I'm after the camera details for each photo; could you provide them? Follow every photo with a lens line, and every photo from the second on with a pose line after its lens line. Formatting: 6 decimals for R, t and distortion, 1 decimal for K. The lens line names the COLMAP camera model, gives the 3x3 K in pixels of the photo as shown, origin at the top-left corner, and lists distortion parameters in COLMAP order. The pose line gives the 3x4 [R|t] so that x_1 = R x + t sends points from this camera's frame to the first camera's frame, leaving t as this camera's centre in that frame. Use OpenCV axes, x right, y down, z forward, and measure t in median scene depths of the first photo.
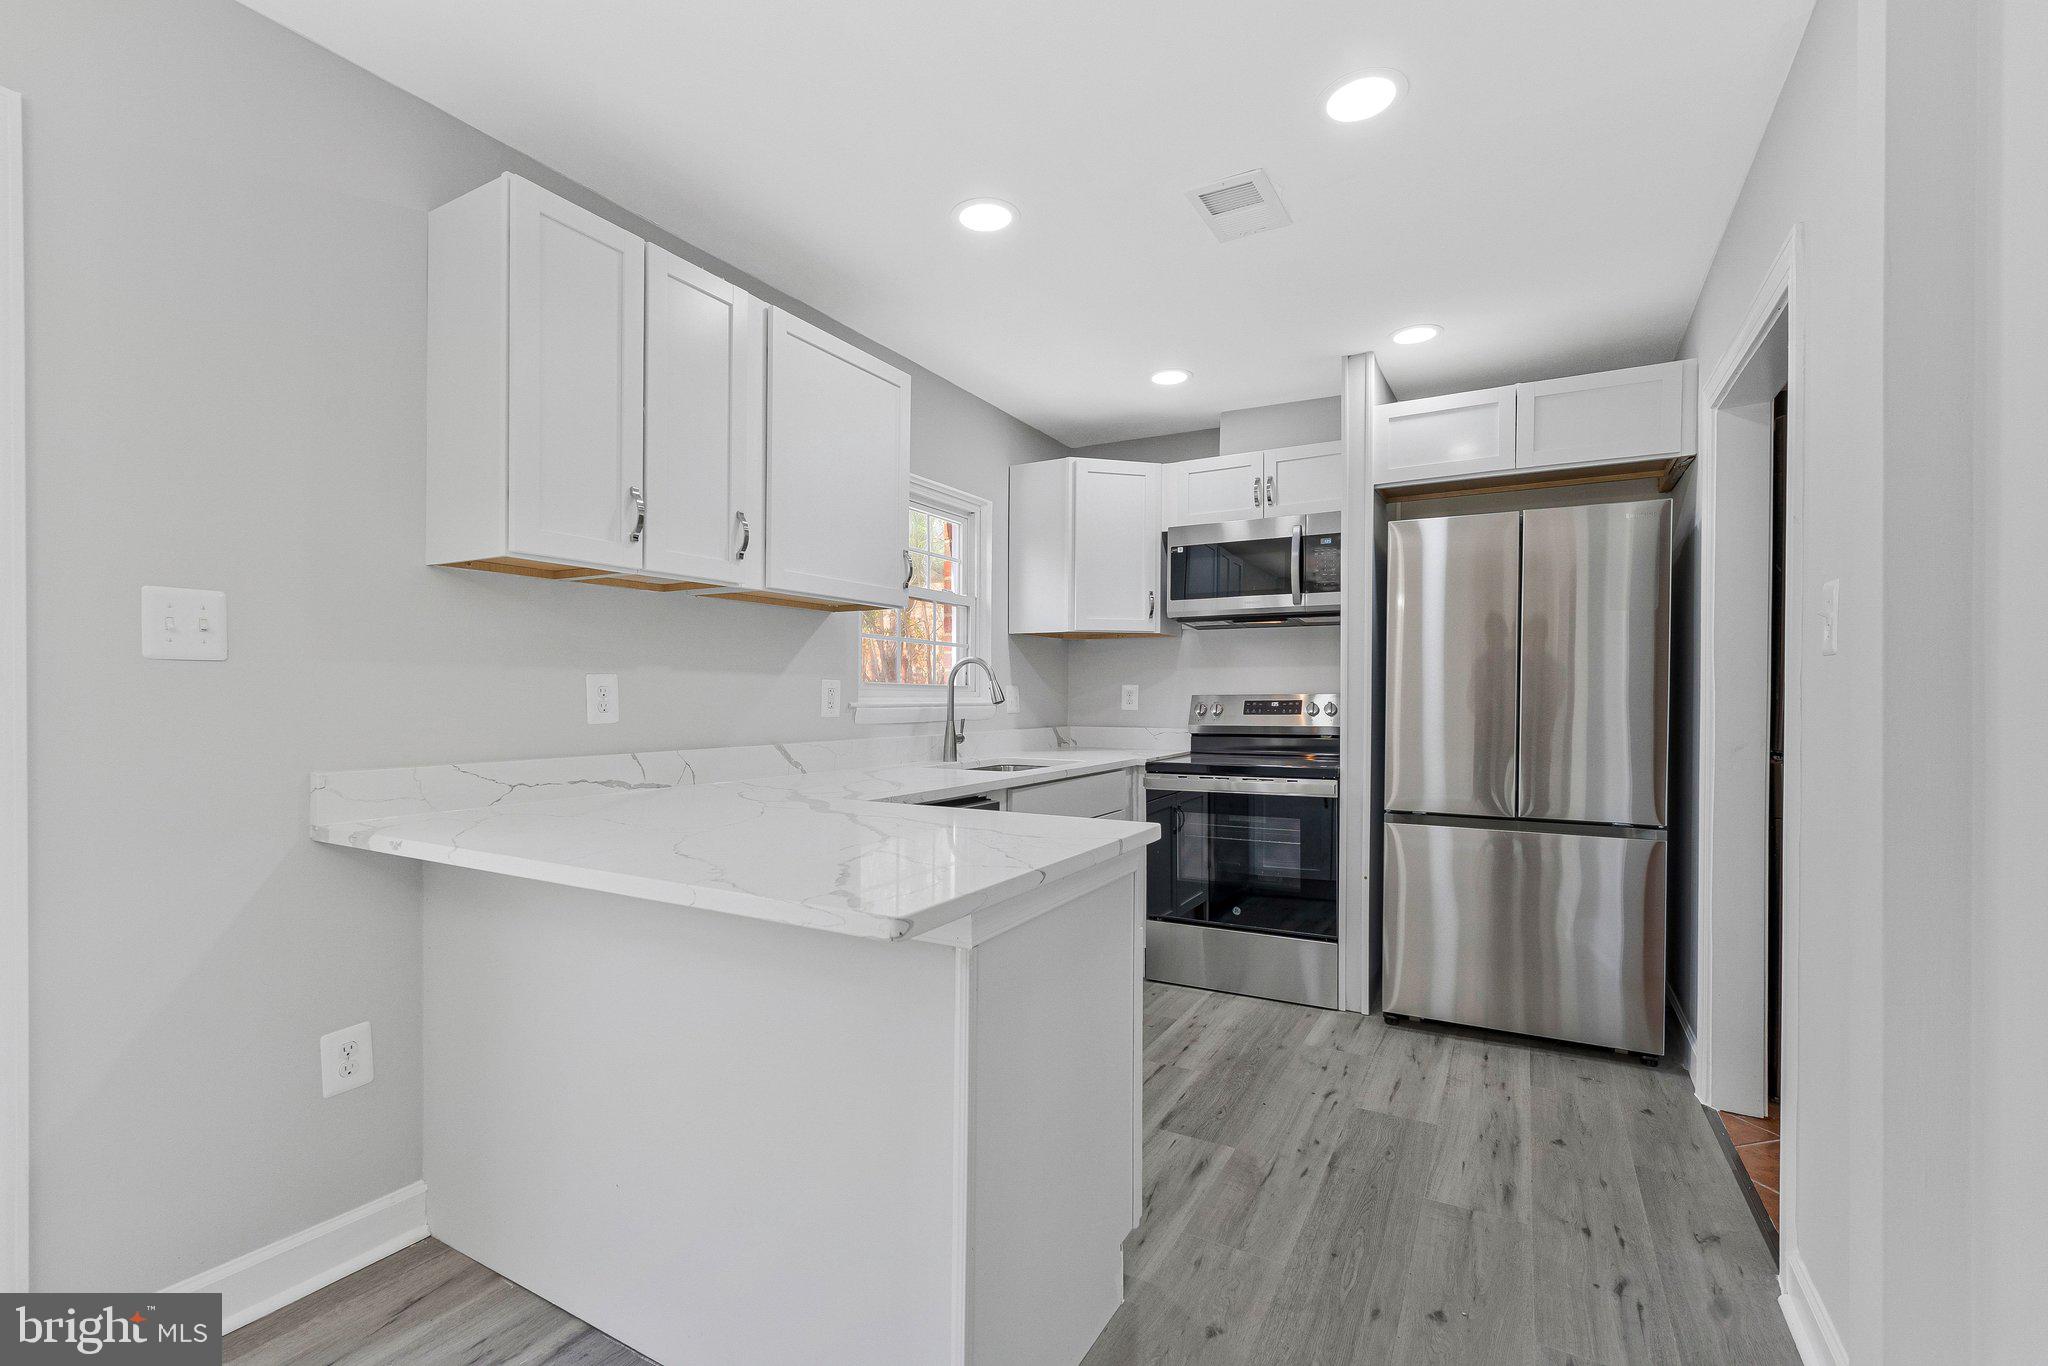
lens RADIAL K [[894.6, 0, 1020.3], [0, 894.6, 680.4], [0, 0, 1]] dist [0.001865, 0.000499]
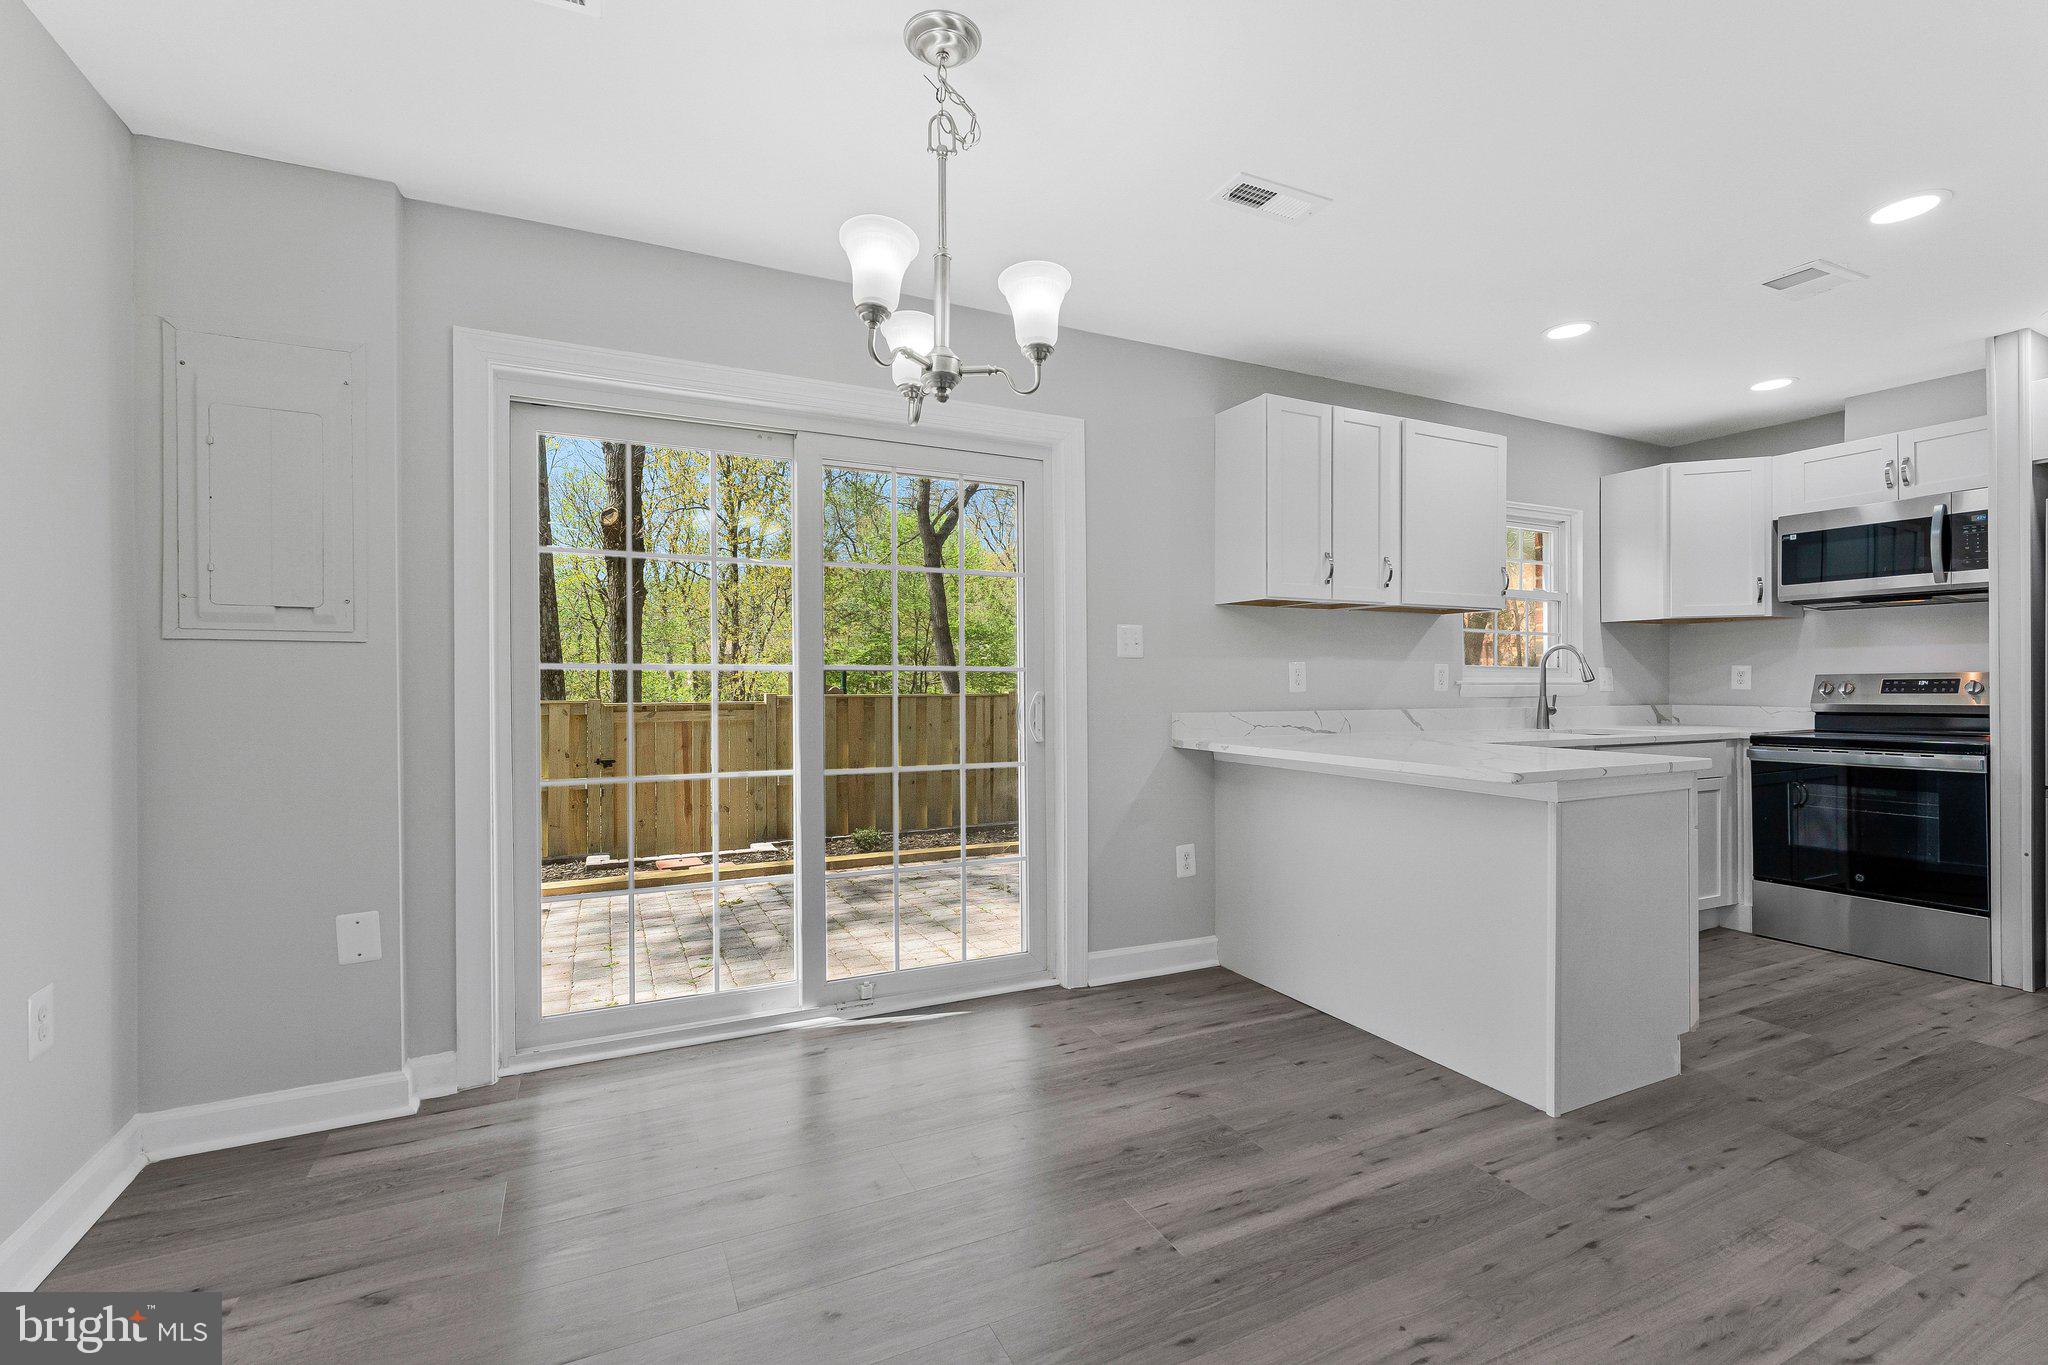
lens RADIAL K [[878.6, 0, 1020.8], [0, 878.6, 677.5], [0, 0, 1]] dist [0.000952, -0.000412]
pose [[0.817654, -0.006695, -0.575671, 0.031554], [0.011465, 0.999923, 0.004656, 0.005585], [0.575596, -0.010407, 0.817668, -0.412131]]
